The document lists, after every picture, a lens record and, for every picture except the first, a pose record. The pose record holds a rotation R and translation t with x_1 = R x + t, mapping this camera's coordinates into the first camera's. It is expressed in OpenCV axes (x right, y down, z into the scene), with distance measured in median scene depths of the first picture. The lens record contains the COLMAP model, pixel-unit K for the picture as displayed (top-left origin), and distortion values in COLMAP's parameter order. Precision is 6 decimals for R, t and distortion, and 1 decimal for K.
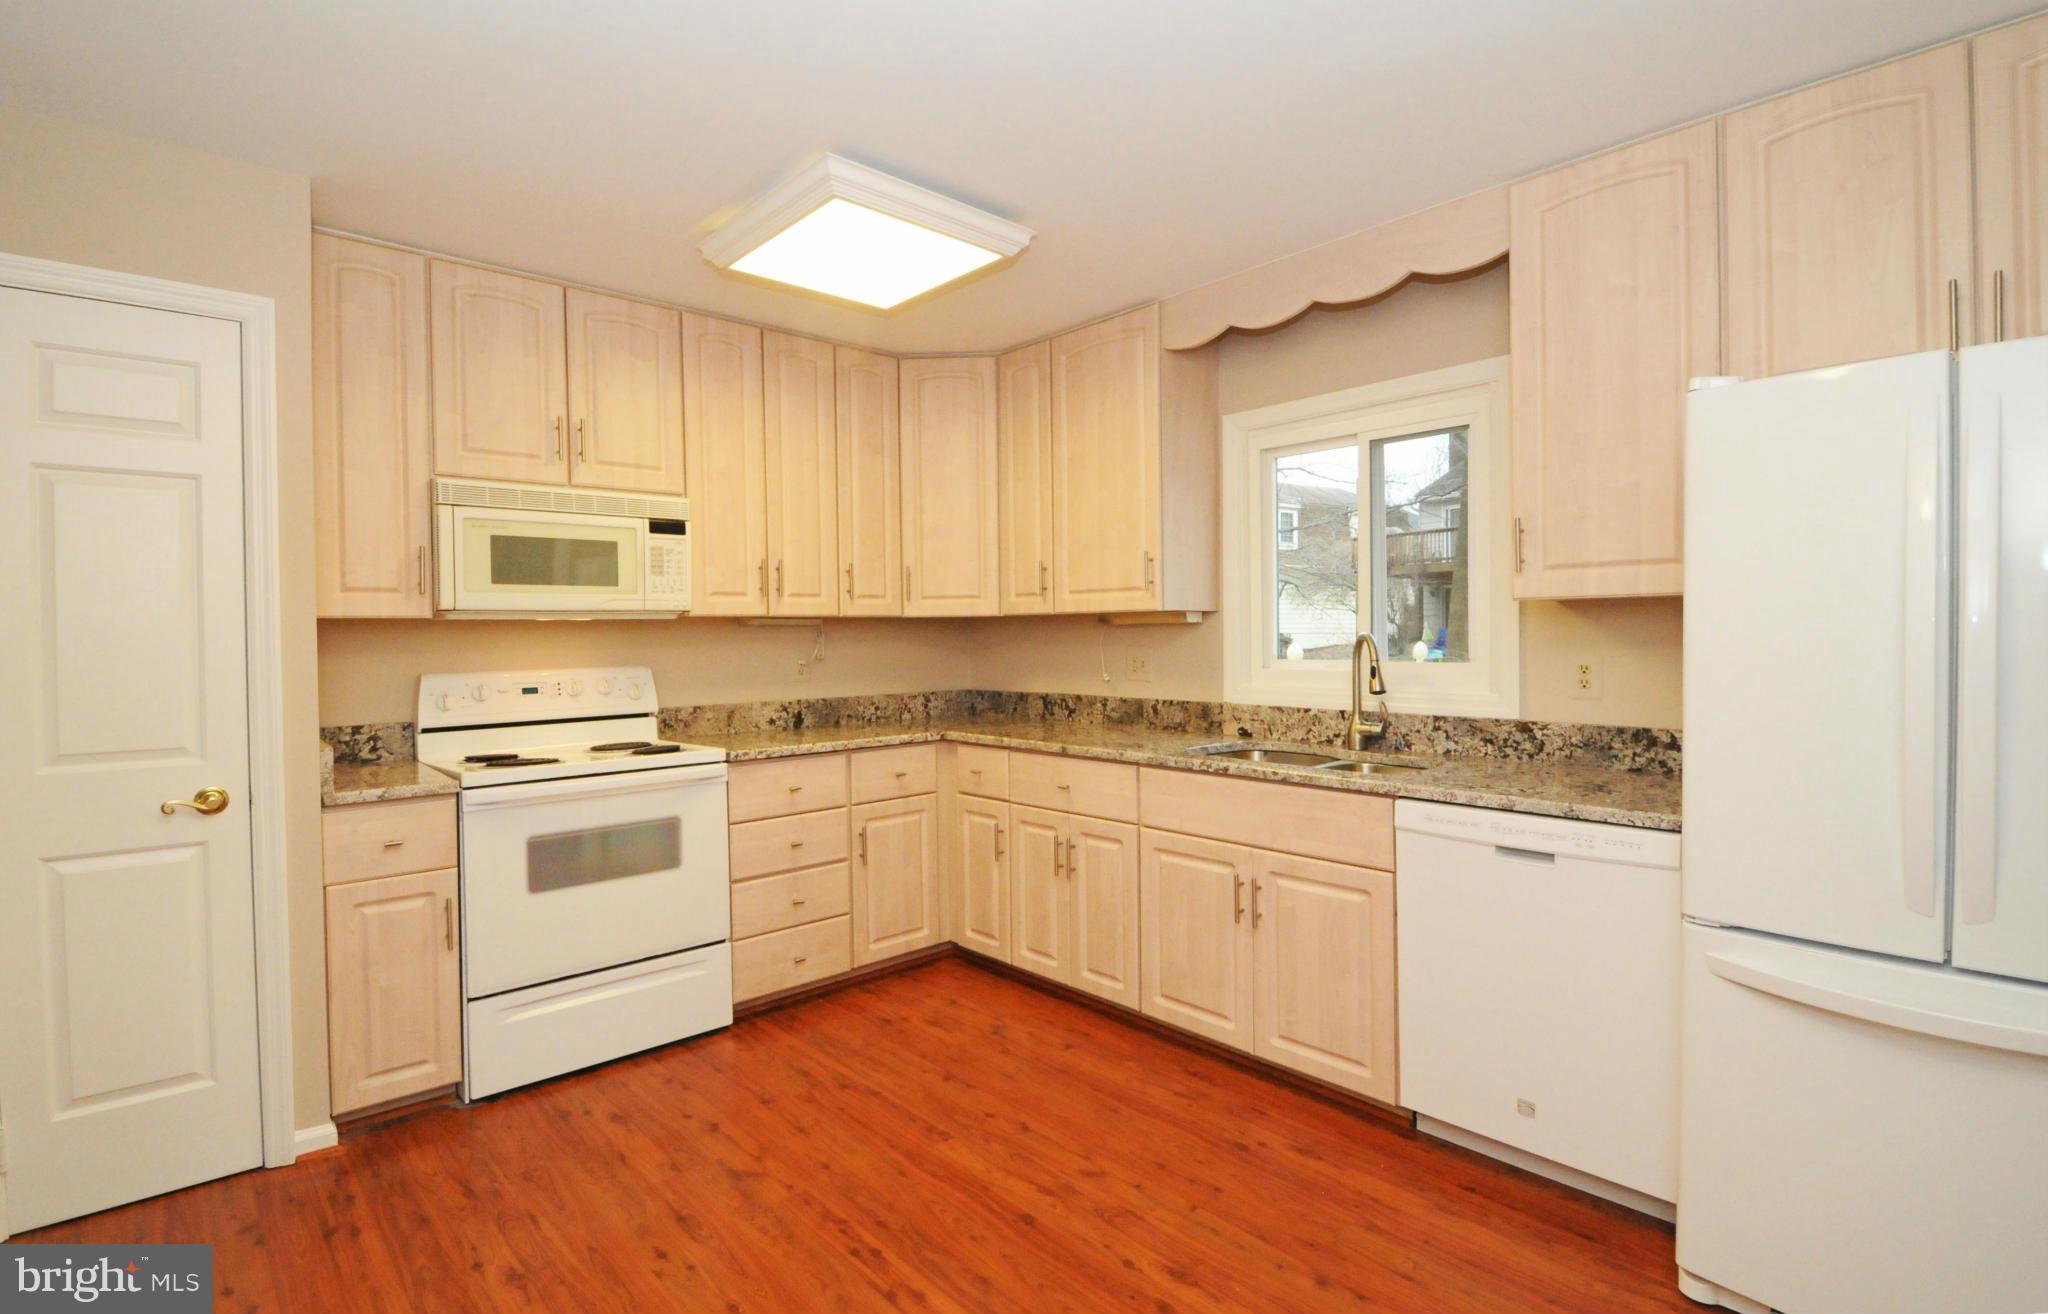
lens RADIAL K [[947.6, 0, 997.3], [0, 947.6, 641.7], [0, 0, 1]] dist [-0.000545, -0.000595]
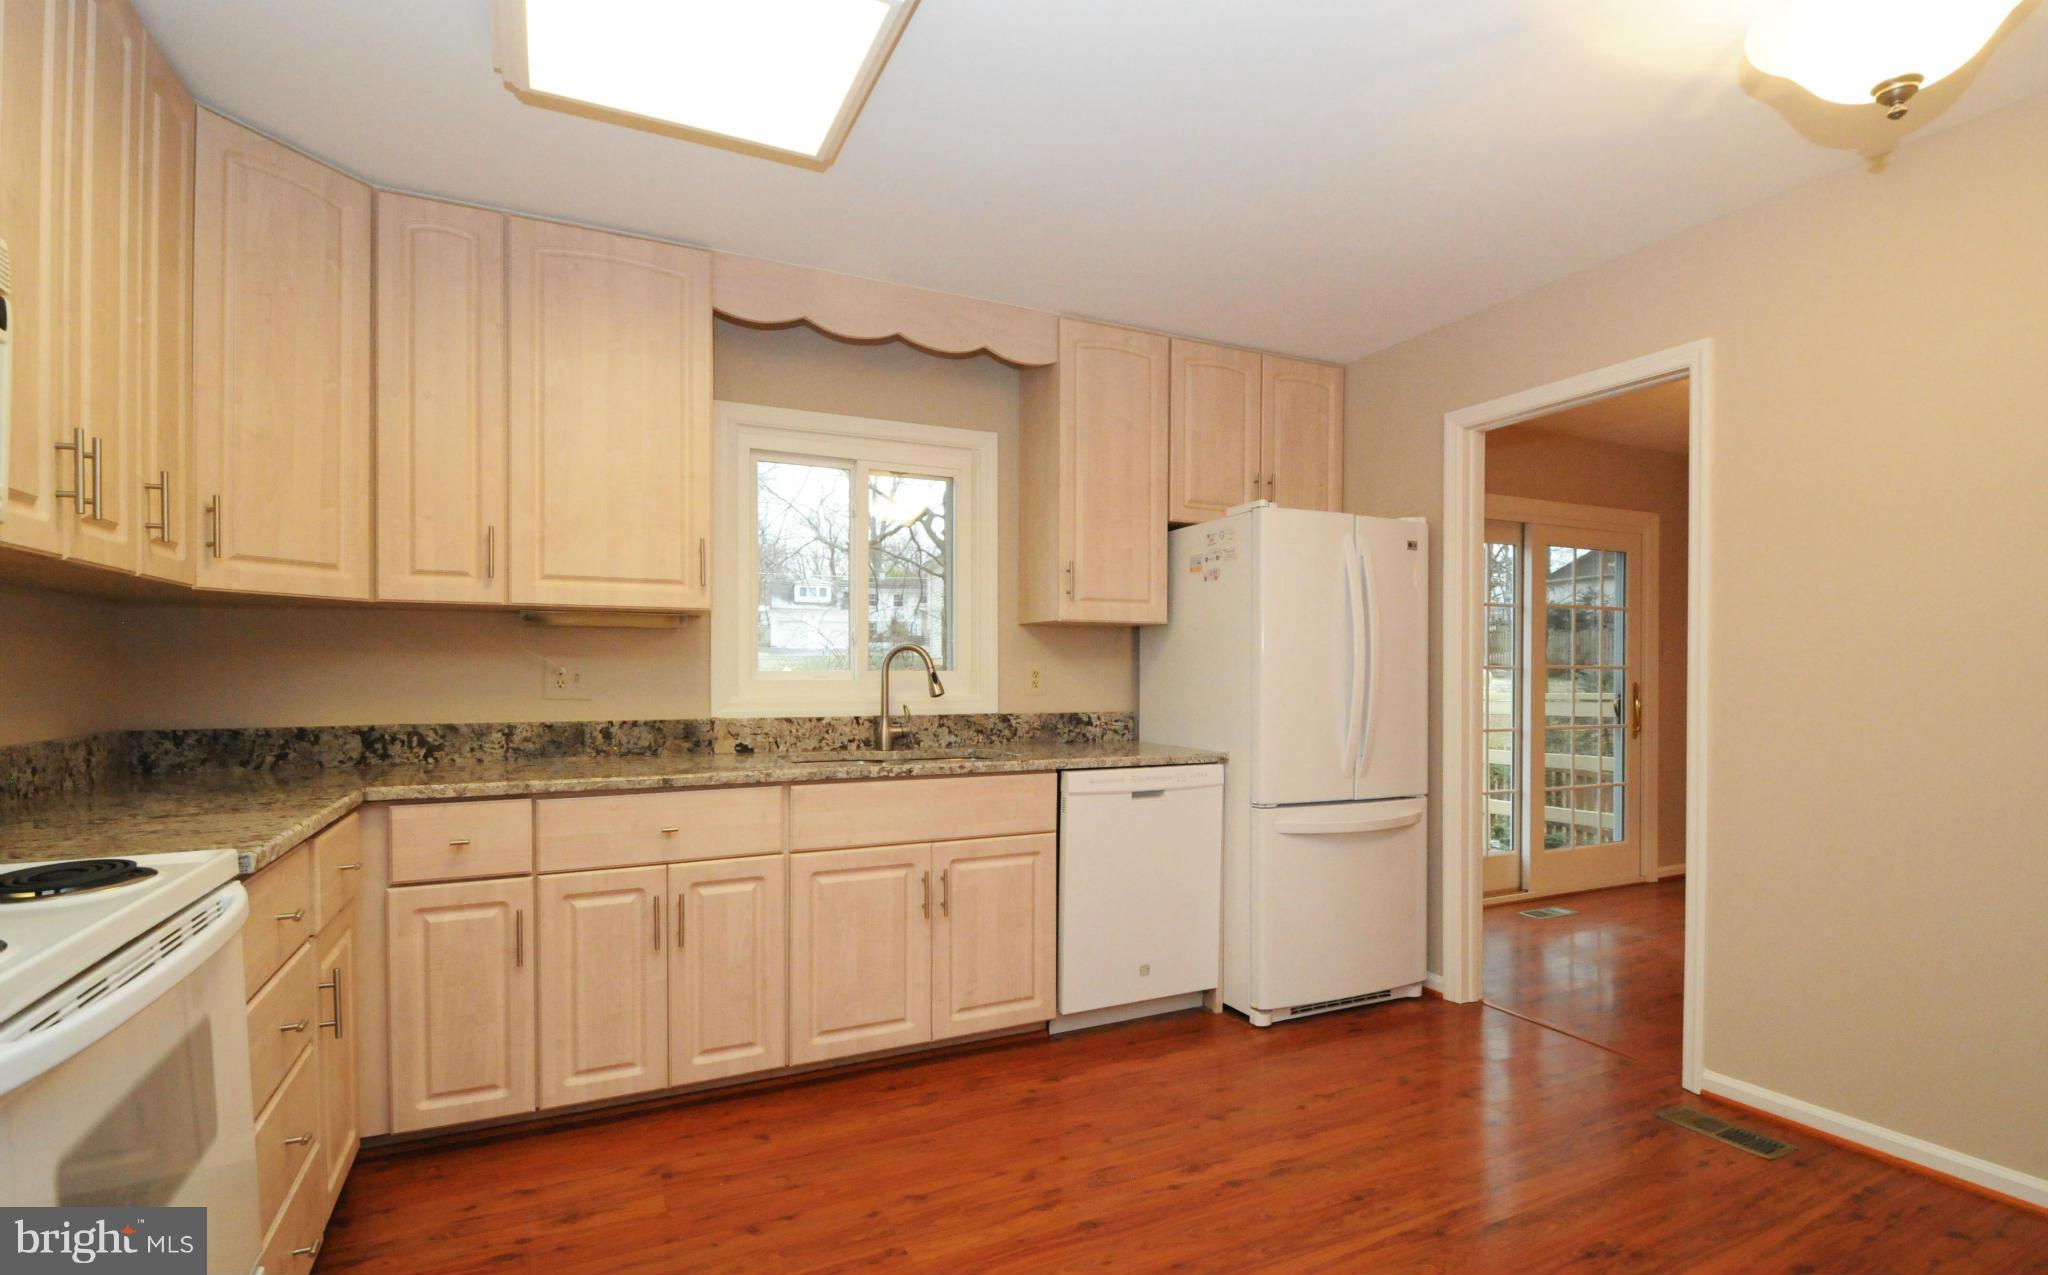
lens RADIAL K [[959.0, 0, 1023.8], [0, 959.0, 666.5], [0, 0, 1]] dist [-0.018394, -0.001475]
pose [[0.280577, 0.015896, 0.959700, -0.629794], [0.002993, 0.999844, -0.017436, 0.036494], [-0.959827, 0.007765, 0.280485, 0.530456]]
